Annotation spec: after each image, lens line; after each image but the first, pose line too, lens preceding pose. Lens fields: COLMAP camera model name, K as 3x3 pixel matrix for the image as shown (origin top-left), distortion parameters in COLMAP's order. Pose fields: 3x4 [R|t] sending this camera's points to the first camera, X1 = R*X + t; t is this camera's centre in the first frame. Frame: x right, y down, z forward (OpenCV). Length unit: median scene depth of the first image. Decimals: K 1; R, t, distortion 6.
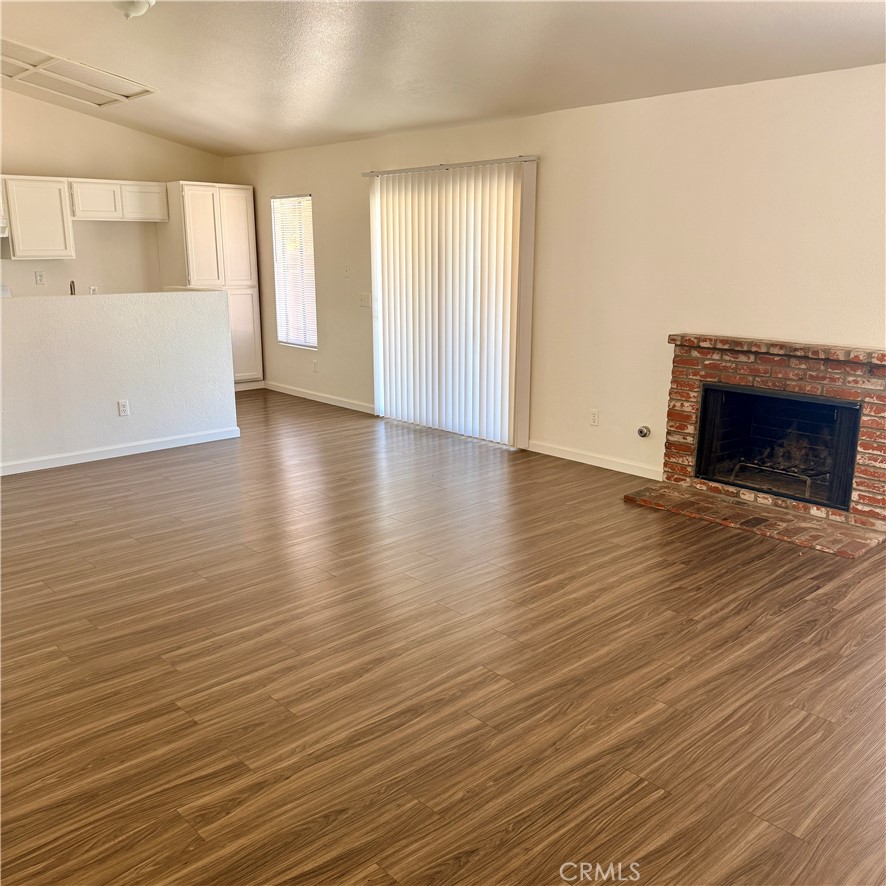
lens RADIAL K [[821.9, 0, 441.8], [0, 821.9, 436.5], [0, 0, 1]] dist [0.022080, 0.000000]
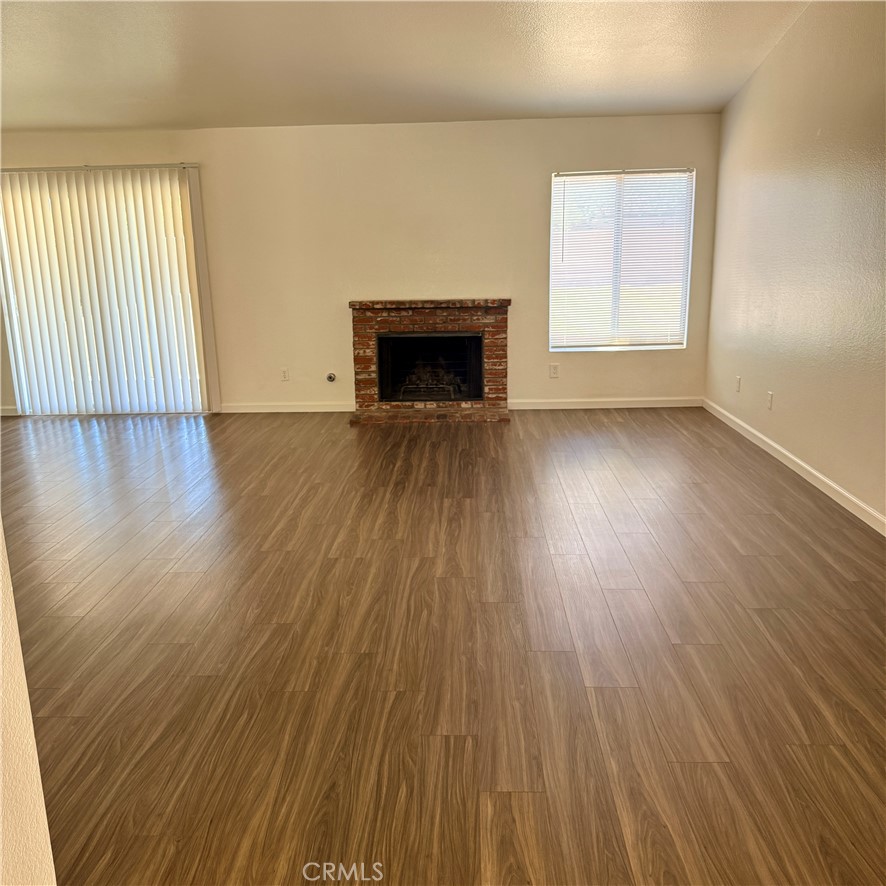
lens RADIAL K [[821.9, 0, 445.1], [0, 821.9, 447.4], [0, 0, 1]] dist [0.022080, 0.000000]
pose [[0.687180, -0.181841, 0.703361, -0.648864], [0.179733, 0.980624, 0.077925, 0.038403], [-0.703903, 0.072868, 0.706549, -0.075715]]
